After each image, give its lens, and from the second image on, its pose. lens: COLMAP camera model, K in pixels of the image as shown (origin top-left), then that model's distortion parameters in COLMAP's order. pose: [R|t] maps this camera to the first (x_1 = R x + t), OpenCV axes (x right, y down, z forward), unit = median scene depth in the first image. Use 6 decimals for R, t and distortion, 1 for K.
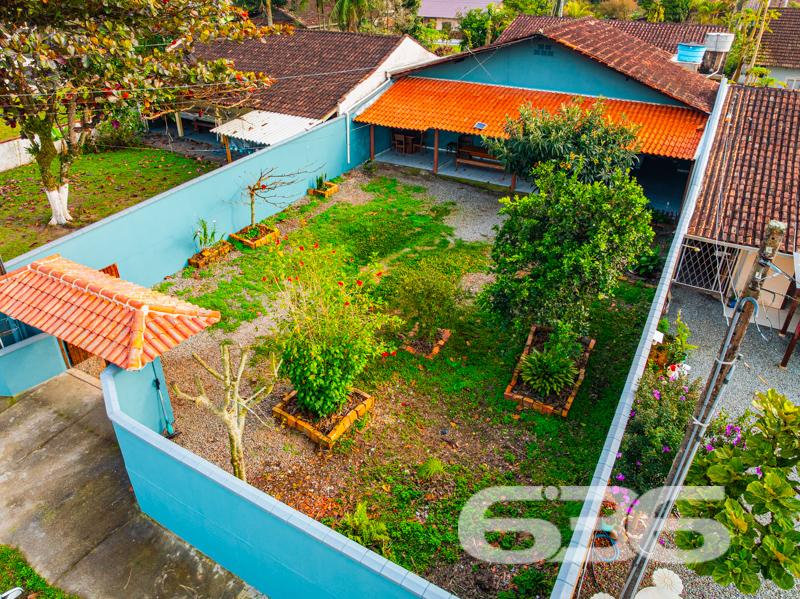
lens RADIAL K [[576.5, 0, 400.0], [0, 576.5, 299.5], [0, 0, 1]] dist [-0.039890, 0.006889]
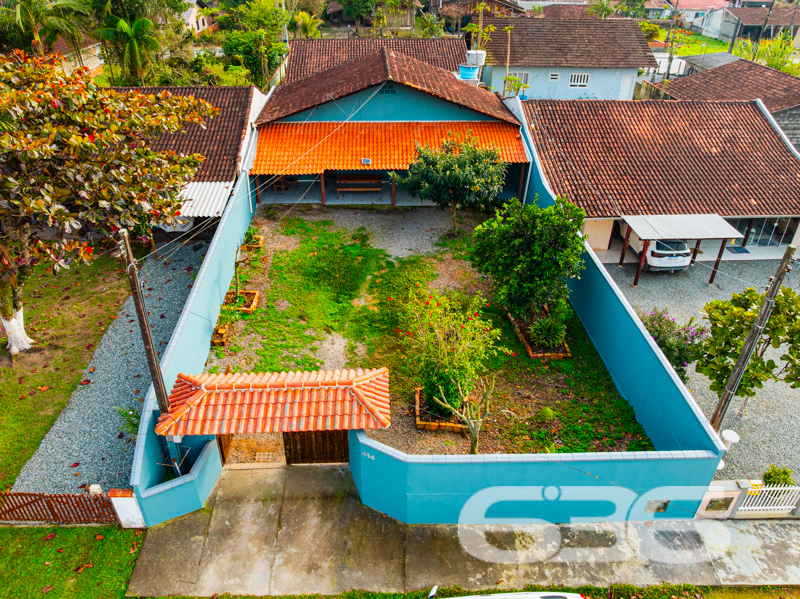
lens RADIAL K [[576.5, 0, 400.0], [0, 576.5, 299.5], [0, 0, 1]] dist [-0.039890, 0.006889]
pose [[0.844782, -0.288413, 0.450734, -0.489154], [0.269502, 0.957008, 0.107254, -0.151833], [-0.462290, 0.030867, 0.886191, -0.113373]]
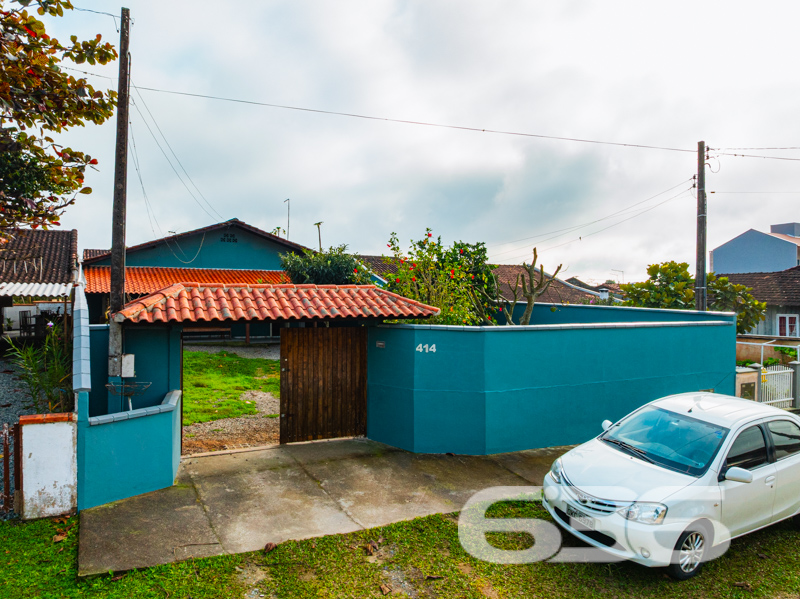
lens RADIAL K [[576.5, 0, 400.0], [0, 576.5, 299.5], [0, 0, 1]] dist [-0.039890, 0.006889]
pose [[0.522705, -0.013299, 0.852410, -0.716812], [0.433161, 0.865337, -0.252118, 0.171973], [-0.734269, 0.501014, 0.458076, 0.277445]]
